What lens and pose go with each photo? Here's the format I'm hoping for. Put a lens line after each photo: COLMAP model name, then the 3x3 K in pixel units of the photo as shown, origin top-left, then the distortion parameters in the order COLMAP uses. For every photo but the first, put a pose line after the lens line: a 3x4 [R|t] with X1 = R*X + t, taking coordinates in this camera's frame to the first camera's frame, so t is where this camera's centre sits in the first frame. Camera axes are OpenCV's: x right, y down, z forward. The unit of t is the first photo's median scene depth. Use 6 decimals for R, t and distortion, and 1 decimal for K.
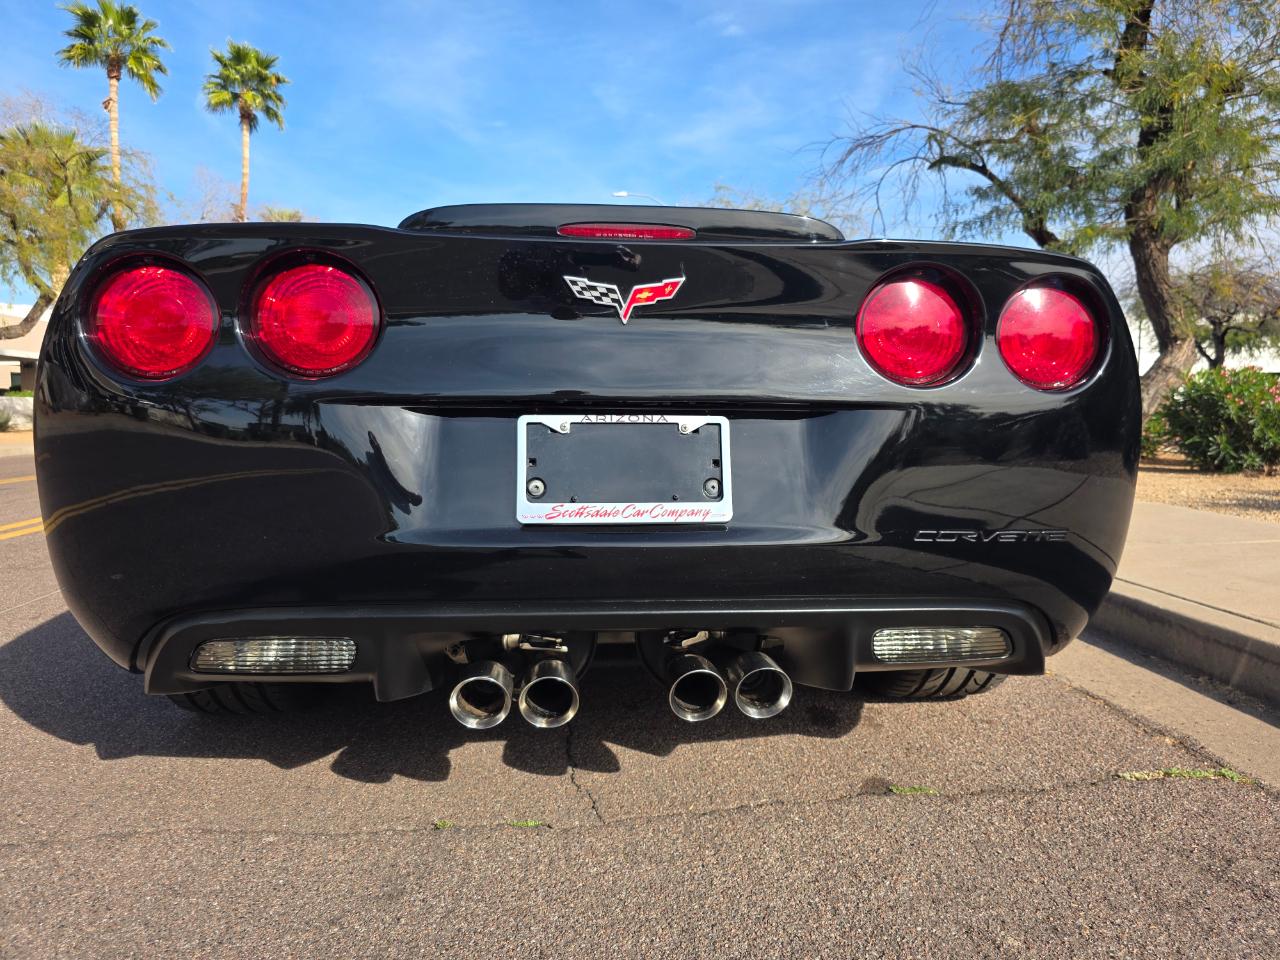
lens RADIAL K [[866.5, 0, 644.2], [0, 866.5, 467.7], [0, 0, 1]] dist [0.019941, -0.020958]
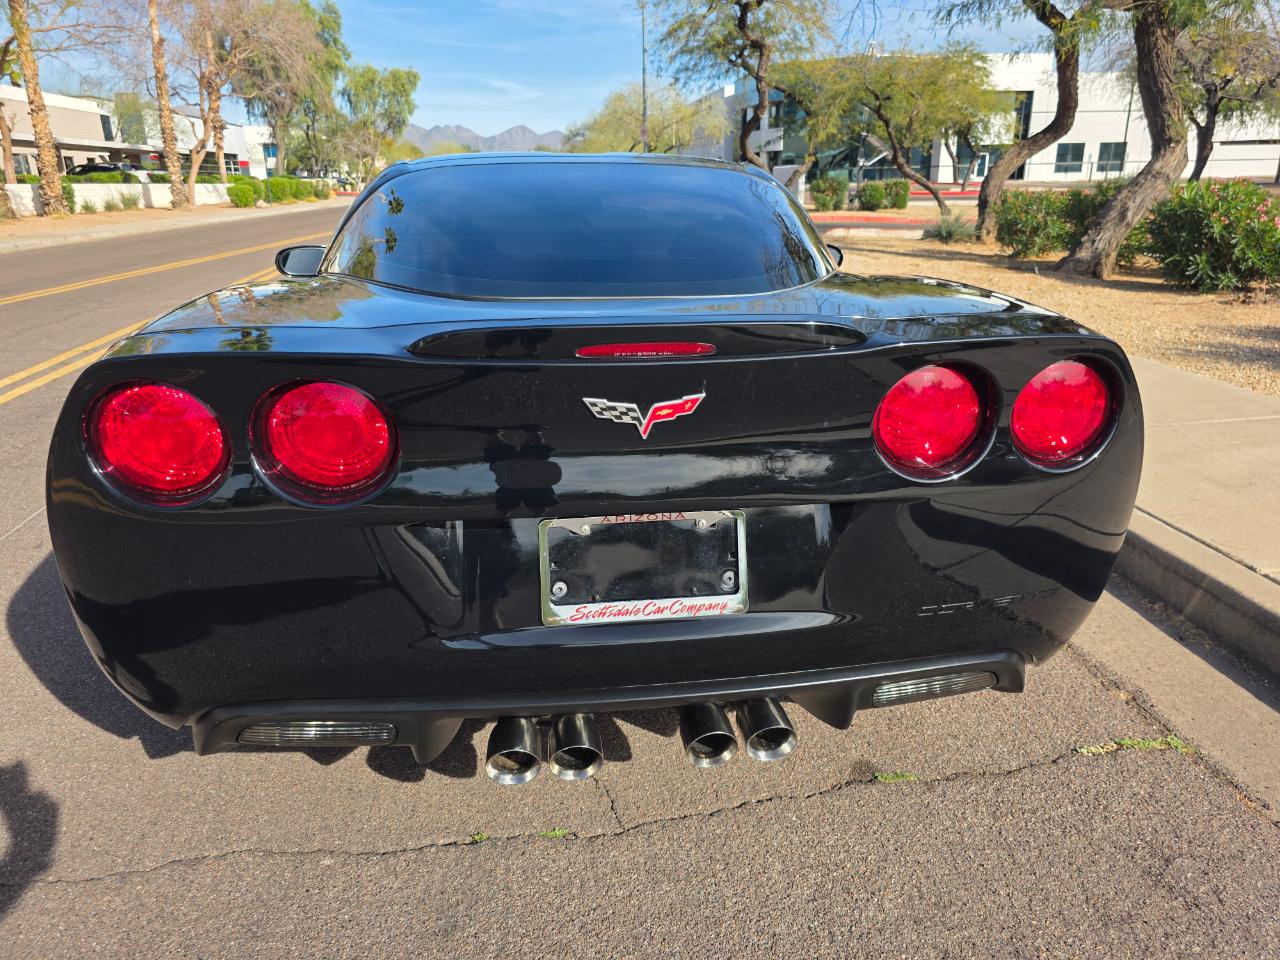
lens RADIAL K [[866.5, 0, 641.6], [0, 866.5, 466.9], [0, 0, 1]] dist [0.019941, -0.020958]
pose [[0.999344, -0.019949, 0.030223, -0.046392], [0.011927, 0.969342, 0.245426, -0.311074], [-0.034193, -0.244904, 0.968944, 0.025382]]
